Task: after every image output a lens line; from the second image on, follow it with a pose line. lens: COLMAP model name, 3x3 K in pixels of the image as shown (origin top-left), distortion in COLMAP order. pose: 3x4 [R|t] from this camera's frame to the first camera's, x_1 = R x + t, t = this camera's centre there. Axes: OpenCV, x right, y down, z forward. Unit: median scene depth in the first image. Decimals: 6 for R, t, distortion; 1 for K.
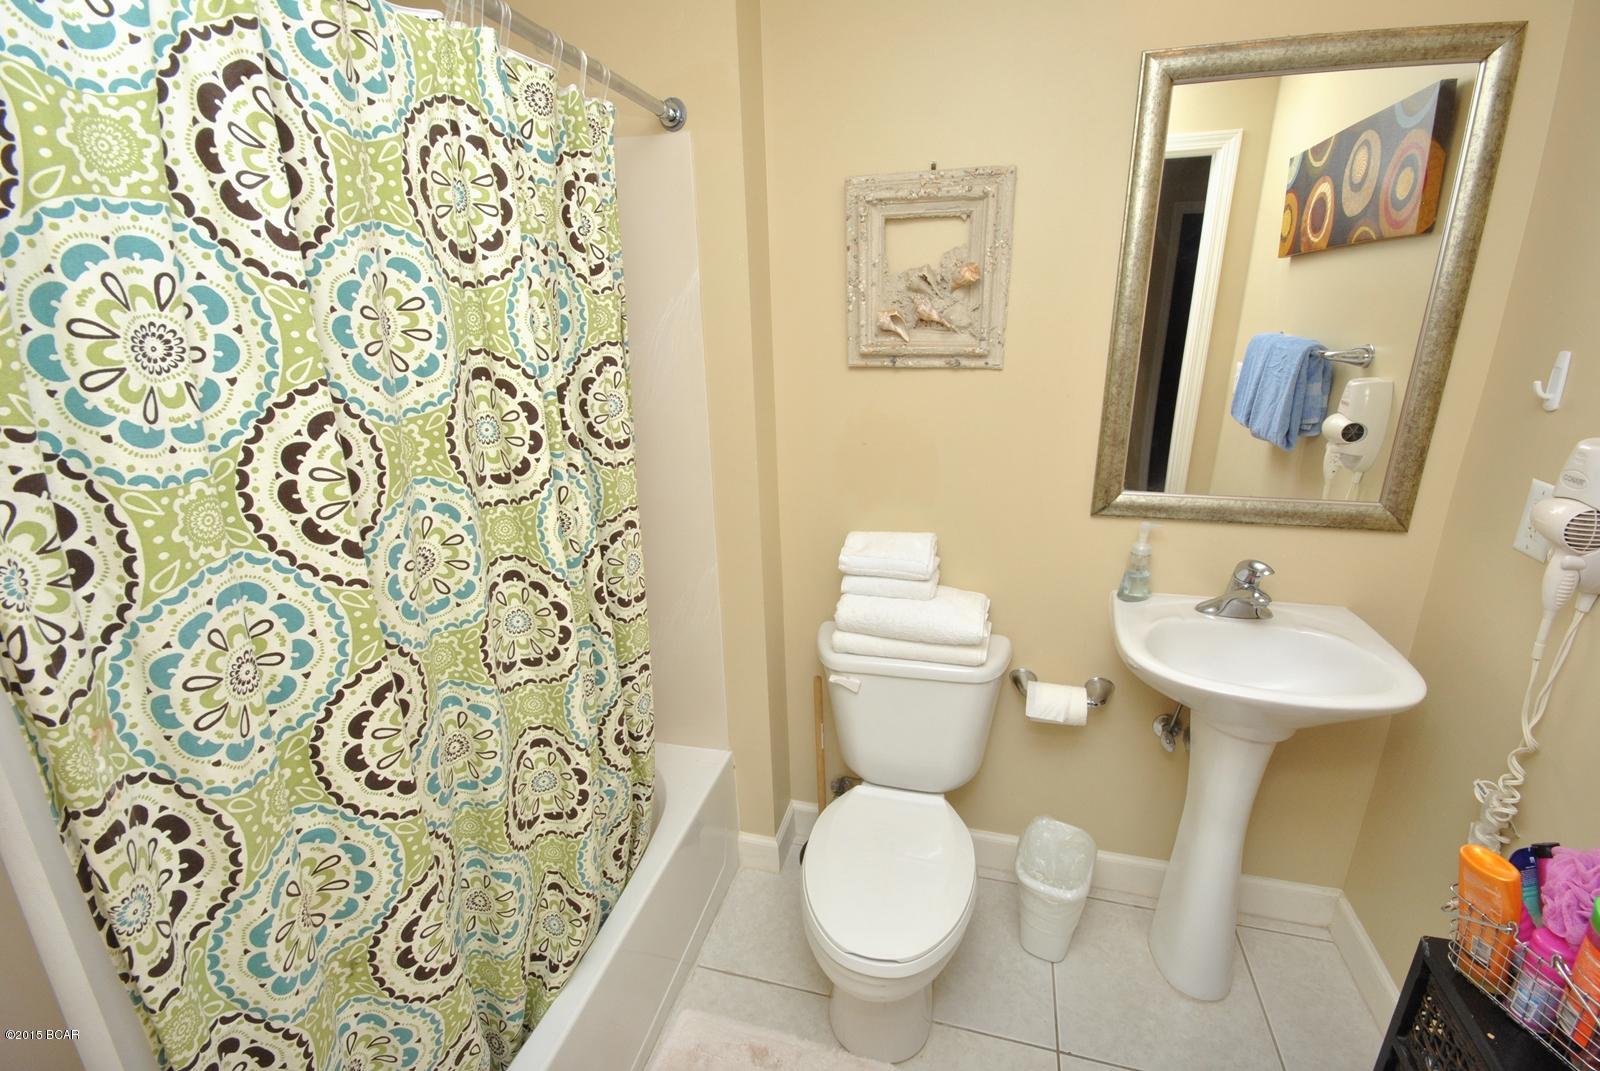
lens RADIAL K [[705.2, 0, 790.4], [0, 705.2, 530.2], [0, 0, 1]] dist [0.003473, -0.007554]
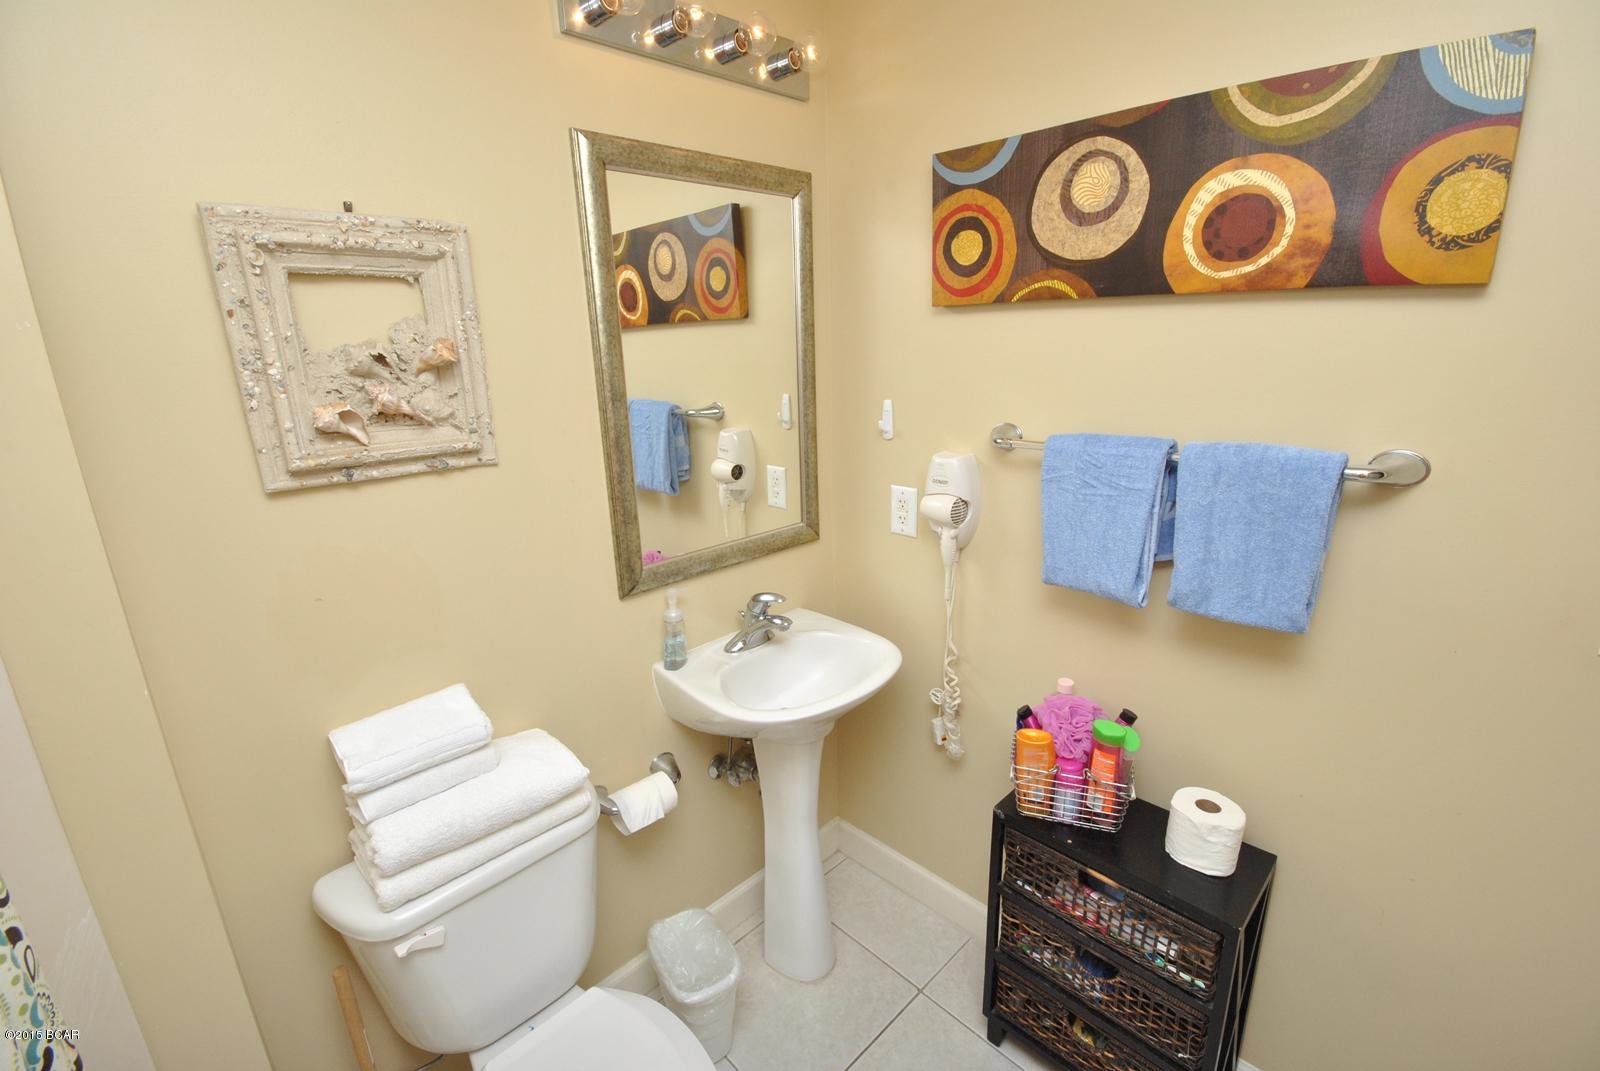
lens RADIAL K [[705.2, 0, 788.2], [0, 705.2, 537.1], [0, 0, 1]] dist [0.003473, -0.007554]
pose [[0.505047, -0.227582, 0.832546, -0.236605], [0.288304, 0.953687, 0.085803, -0.119870], [-0.813516, 0.196692, 0.547270, 0.289992]]
